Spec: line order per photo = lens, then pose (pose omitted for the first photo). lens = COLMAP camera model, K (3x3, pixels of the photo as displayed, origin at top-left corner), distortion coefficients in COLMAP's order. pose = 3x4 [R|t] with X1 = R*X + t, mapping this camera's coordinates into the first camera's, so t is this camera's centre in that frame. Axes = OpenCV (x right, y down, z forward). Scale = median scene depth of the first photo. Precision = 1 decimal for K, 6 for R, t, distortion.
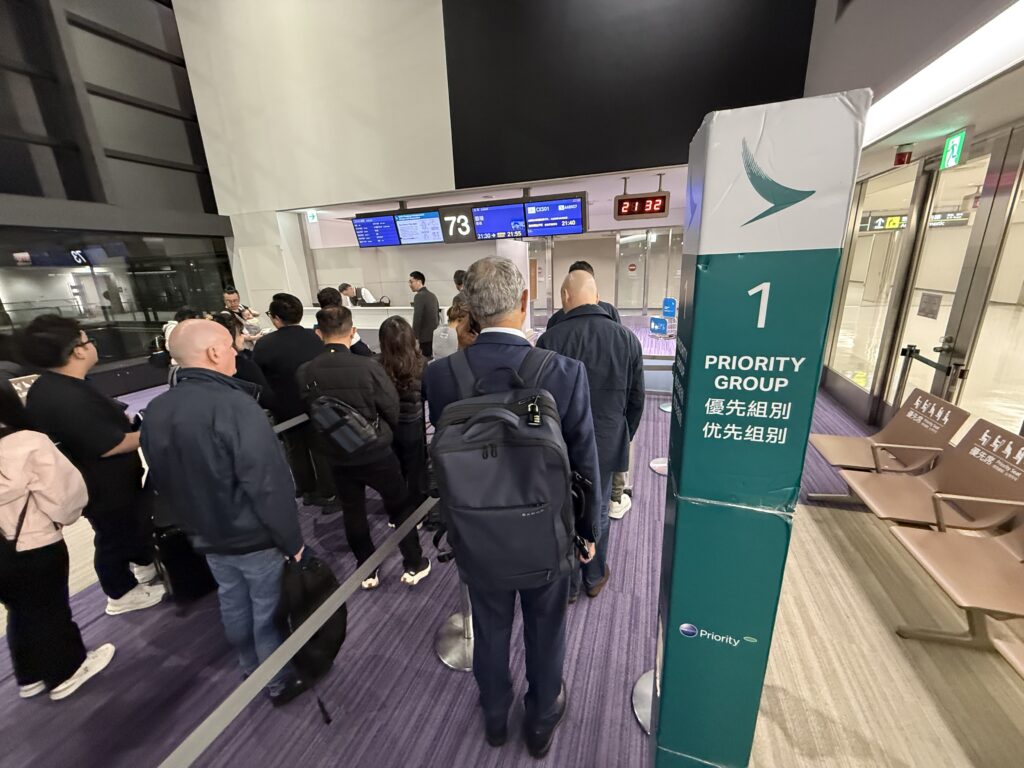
lens RADIAL K [[414.8, 0, 512.0], [0, 414.8, 384.0], [0, 0, 1]] dist [-0.000222, -0.000046]
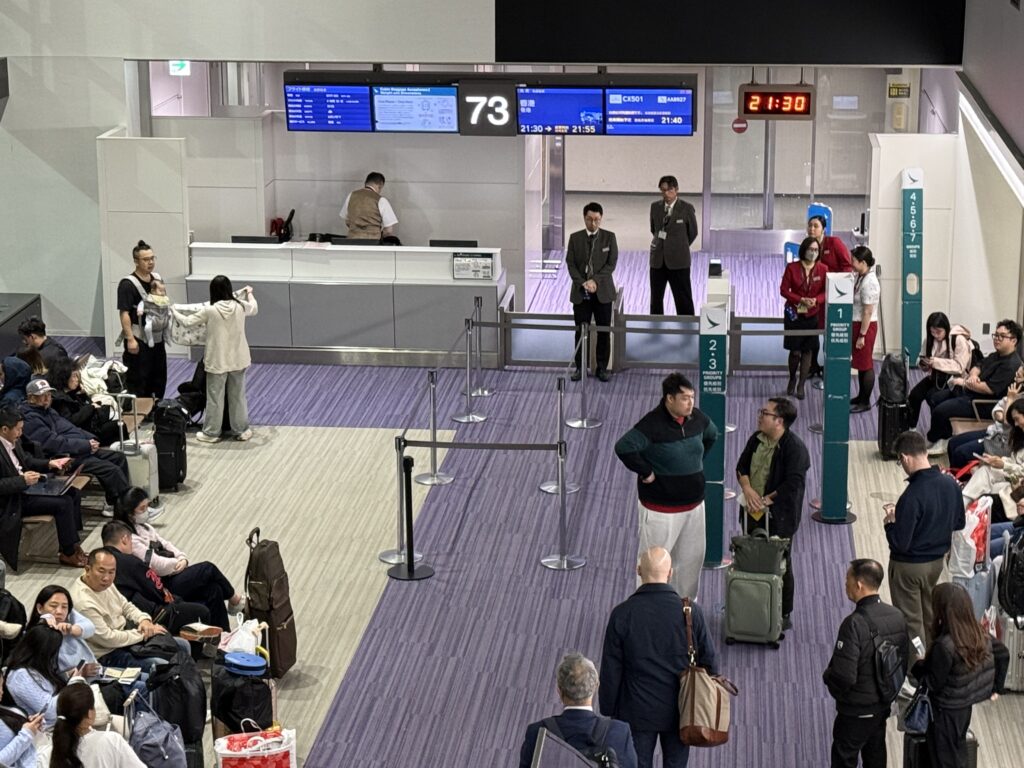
lens RADIAL K [[2328.6, 0, 512.0], [0, 2328.6, 384.0], [0, 0, 1]] dist [0.066676, 0.628258]
pose [[0.973464, -0.020570, 0.227913, -0.919340], [0.029014, 0.999009, -0.033764, 0.142062], [-0.226993, 0.039481, 0.973096, -2.415783]]
